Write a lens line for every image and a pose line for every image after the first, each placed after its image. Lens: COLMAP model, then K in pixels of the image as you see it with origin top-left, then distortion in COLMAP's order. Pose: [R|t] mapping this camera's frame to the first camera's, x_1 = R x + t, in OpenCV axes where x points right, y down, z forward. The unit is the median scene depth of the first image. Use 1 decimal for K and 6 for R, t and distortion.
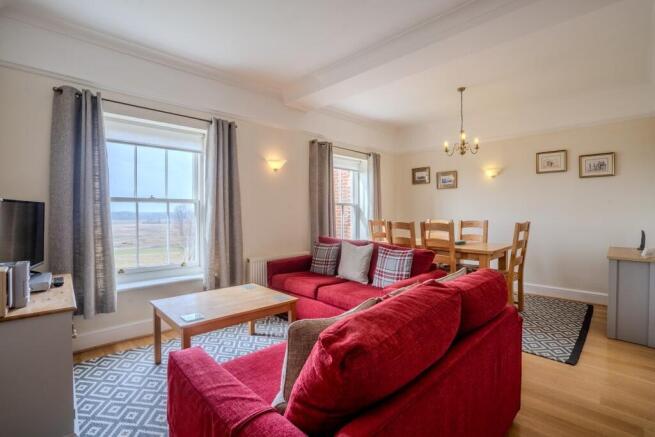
lens RADIAL K [[306.7, 0, 329.9], [0, 306.7, 214.6], [0, 0, 1]] dist [-0.001766, -0.000045]
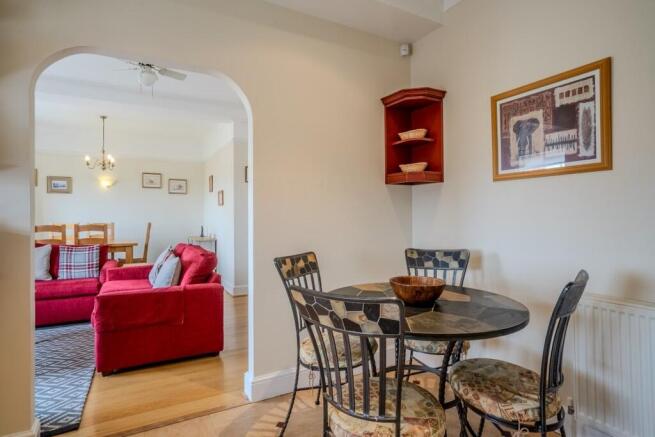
lens RADIAL K [[355.2, 0, 327.5], [0, 355.2, 218.5], [0, 0, 1]] dist [0.001412, 0.000577]
pose [[0.303502, -0.005260, 0.952816, -0.622443], [0.006129, 0.999975, 0.003568, 0.002077], [-0.952811, 0.004757, 0.303526, -0.280717]]
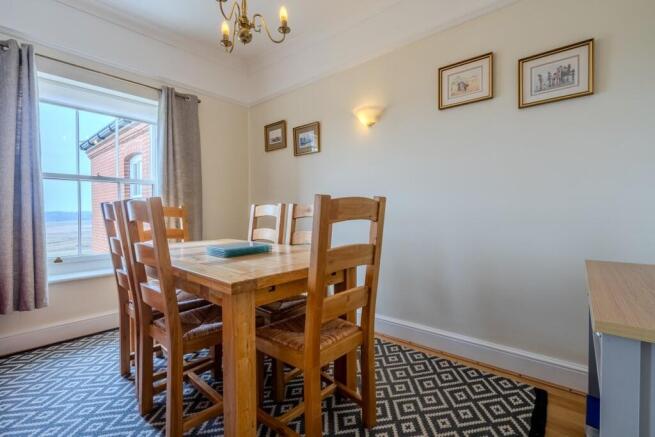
lens RADIAL K [[287.9, 0, 327.5], [0, 287.9, 218.5], [0, 0, 1]] dist [0.000971, 0.000244]
pose [[0.998843, -0.005842, 0.047740, 0.503465], [0.005247, 0.999907, 0.012586, 0.039753], [-0.047809, -0.012321, 0.998780, 0.575099]]
